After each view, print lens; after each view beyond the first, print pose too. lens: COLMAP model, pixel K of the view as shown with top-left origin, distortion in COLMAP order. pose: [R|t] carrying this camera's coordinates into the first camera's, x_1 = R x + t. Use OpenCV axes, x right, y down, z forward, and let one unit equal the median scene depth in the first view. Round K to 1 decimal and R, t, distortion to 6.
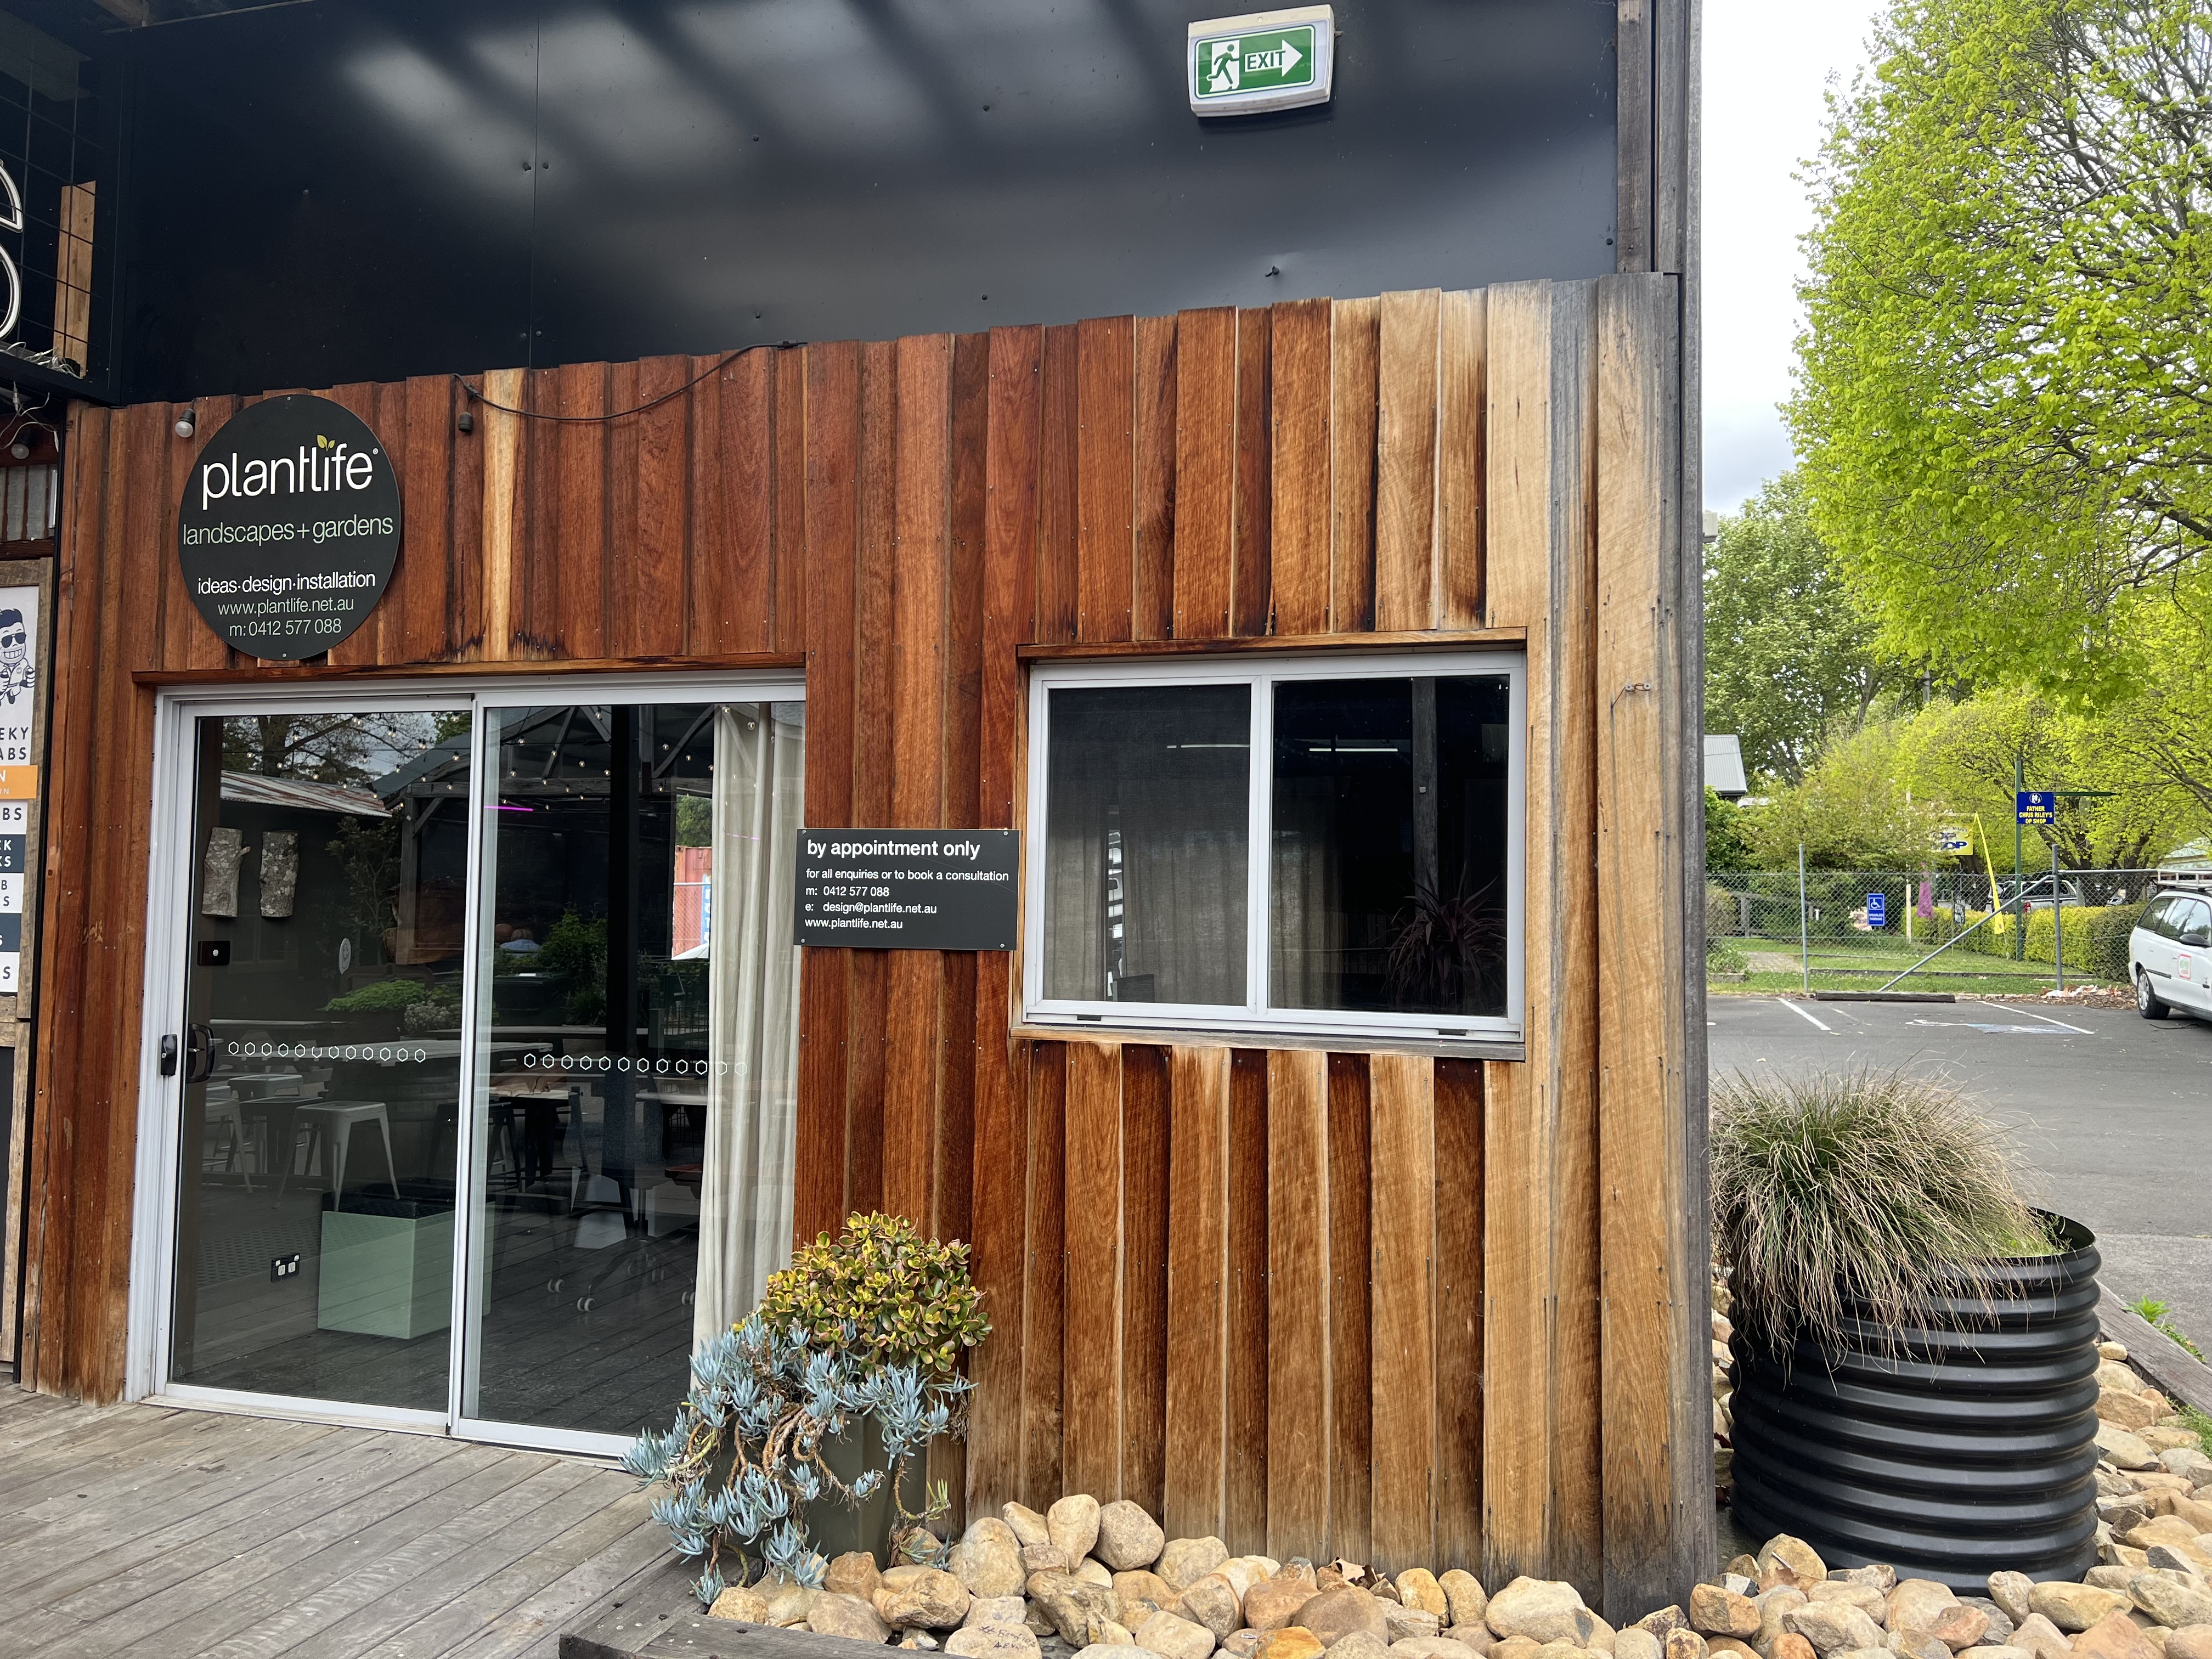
lens RADIAL K [[1687.4, 0, 1108.4], [0, 1687.4, 830.5], [0, 0, 1]] dist [0.029070, -0.042893]
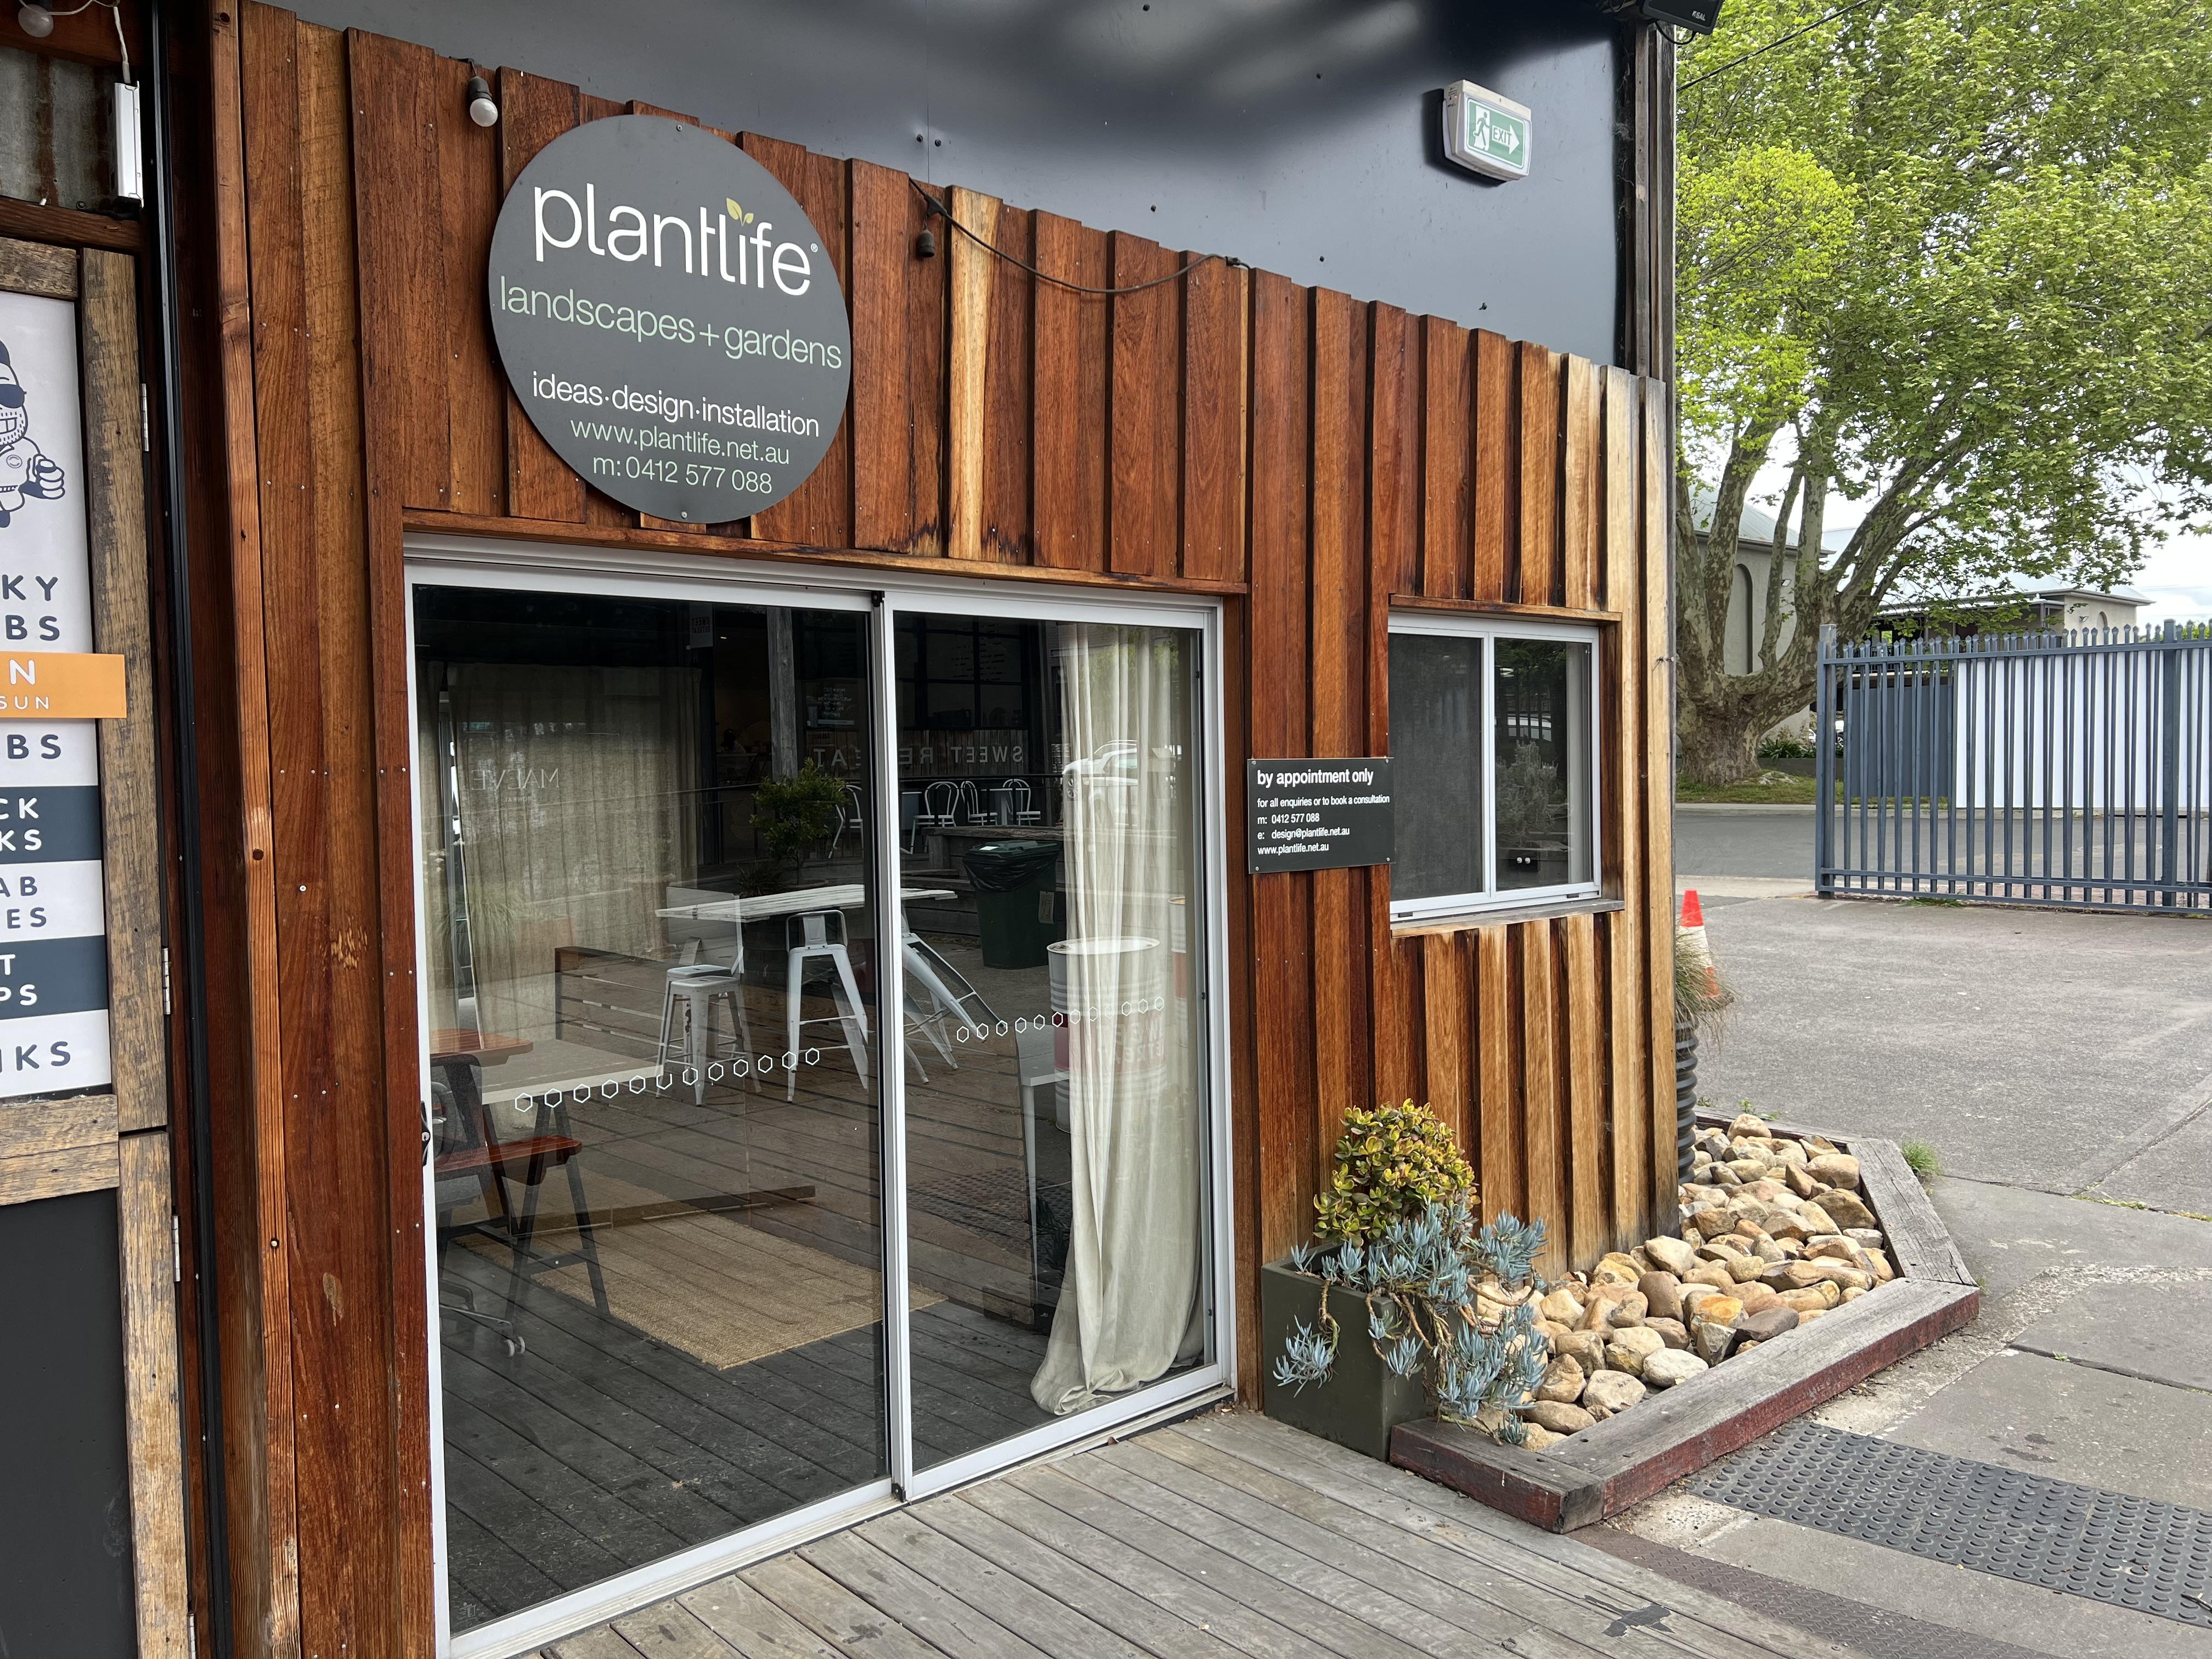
lens RADIAL K [[1687.4, 0, 1108.4], [0, 1687.4, 830.5], [0, 0, 1]] dist [0.029070, -0.042893]
pose [[0.518190, -0.058918, 0.853234, -1.031256], [-0.020241, 0.996500, 0.081104, -0.036743], [-0.855026, -0.059298, 0.515184, 0.516157]]
